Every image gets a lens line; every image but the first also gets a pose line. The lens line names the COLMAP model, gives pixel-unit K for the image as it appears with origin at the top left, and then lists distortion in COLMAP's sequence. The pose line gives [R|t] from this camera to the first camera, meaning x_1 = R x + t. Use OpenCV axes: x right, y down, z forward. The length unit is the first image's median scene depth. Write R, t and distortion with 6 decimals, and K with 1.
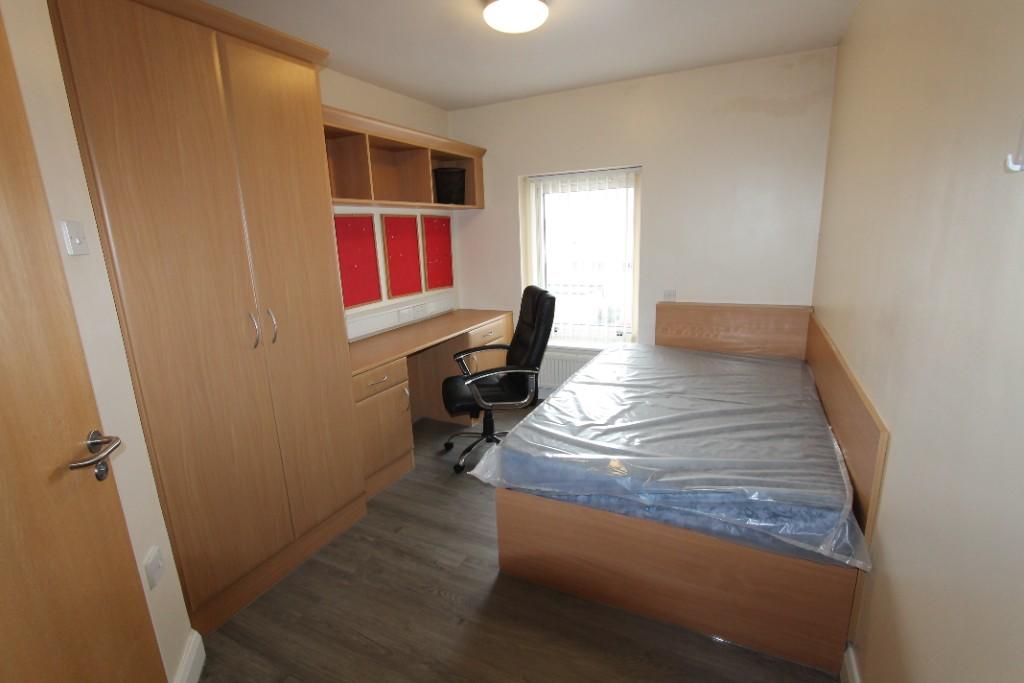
lens RADIAL K [[477.4, 0, 512.0], [0, 477.4, 341.5], [0, 0, 1]] dist [0.000363, -0.000340]
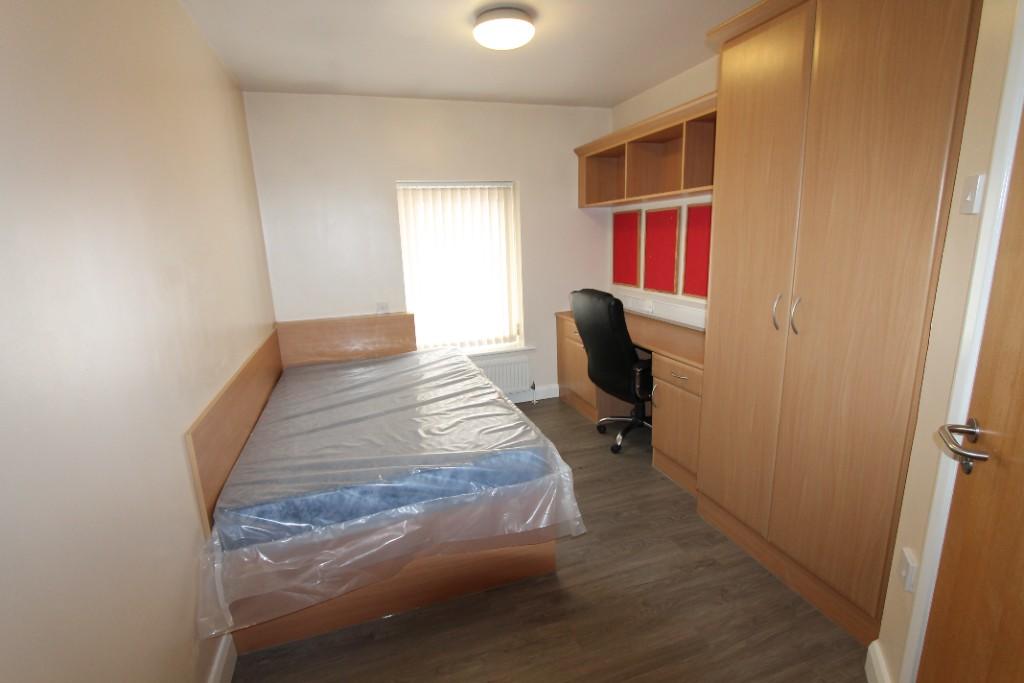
lens RADIAL K [[477.4, 0, 512.0], [0, 477.4, 341.5], [0, 0, 1]] dist [0.000363, -0.000340]
pose [[-0.704299, 0.222159, -0.674247, 0.871716], [-0.093804, 0.912320, 0.398588, -0.472347], [0.703679, 0.343972, -0.621707, 1.871337]]
